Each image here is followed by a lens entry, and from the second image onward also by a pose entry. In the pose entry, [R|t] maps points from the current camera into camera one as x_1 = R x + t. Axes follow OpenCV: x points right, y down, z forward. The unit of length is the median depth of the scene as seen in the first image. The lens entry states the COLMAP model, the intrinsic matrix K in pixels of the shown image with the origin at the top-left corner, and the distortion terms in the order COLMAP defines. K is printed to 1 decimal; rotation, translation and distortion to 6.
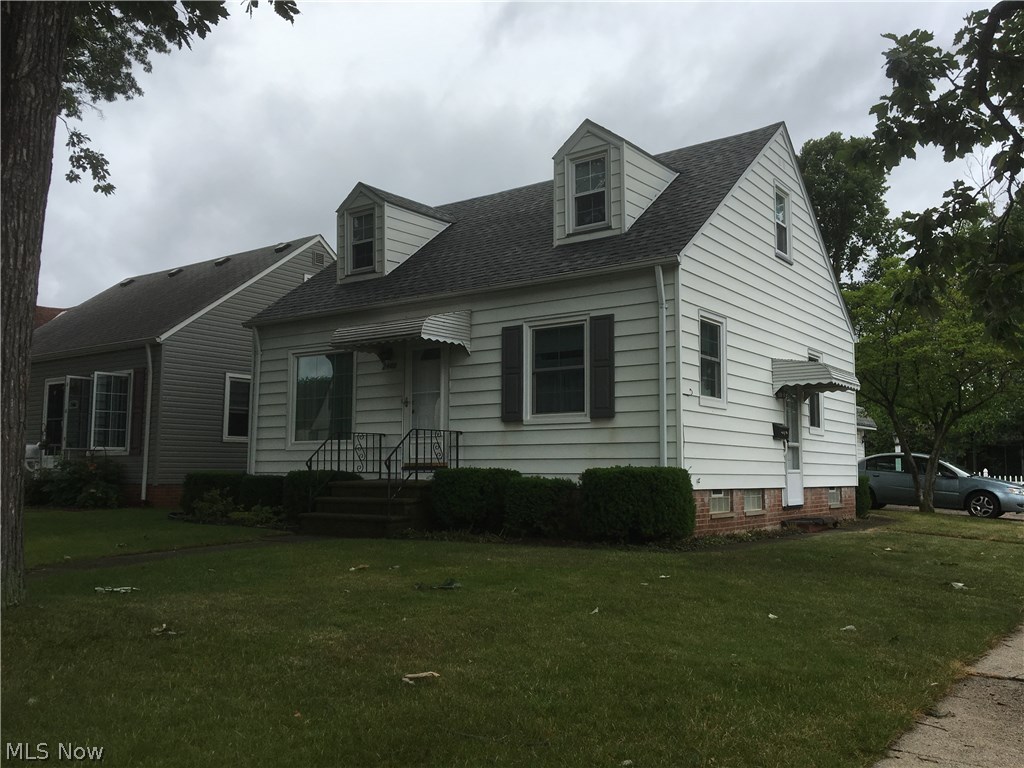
lens RADIAL K [[861.4, 0, 510.4], [0, 861.4, 384.4], [0, 0, 1]] dist [0.055096, -0.058495]
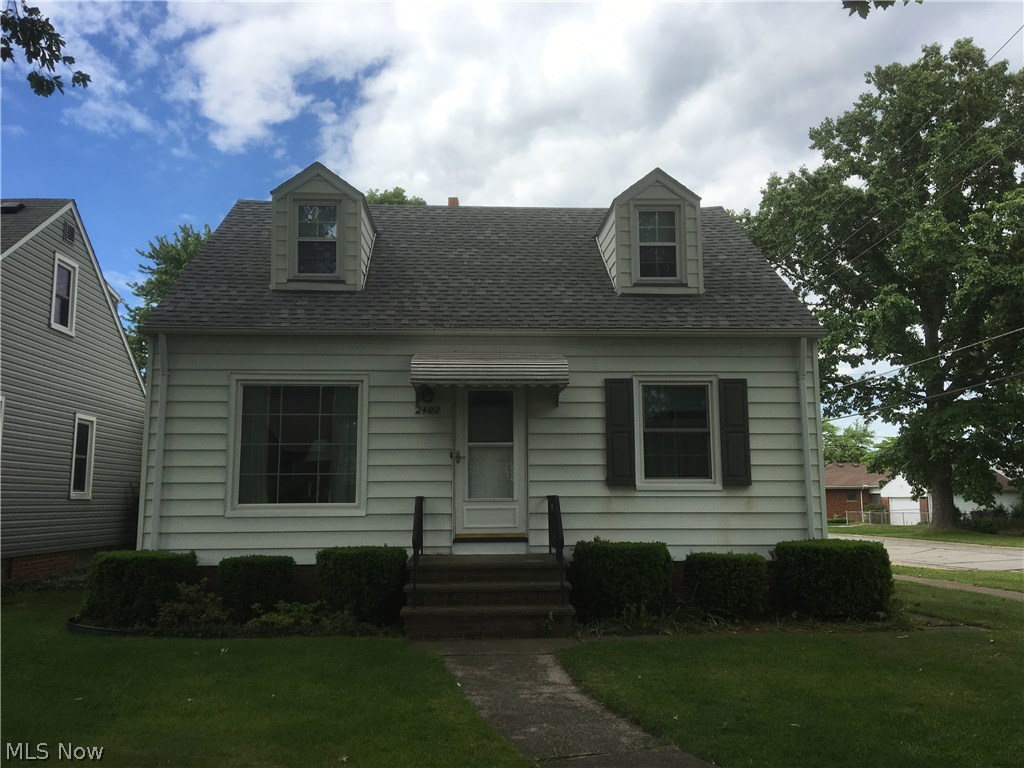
lens RADIAL K [[861.4, 0, 513.9], [0, 861.4, 383.9], [0, 0, 1]] dist [0.055096, -0.058495]
pose [[0.775091, 0.077845, 0.627036, -0.650007], [-0.056015, 0.996940, -0.054527, -0.007423], [-0.629362, 0.007140, 0.777079, 0.376661]]
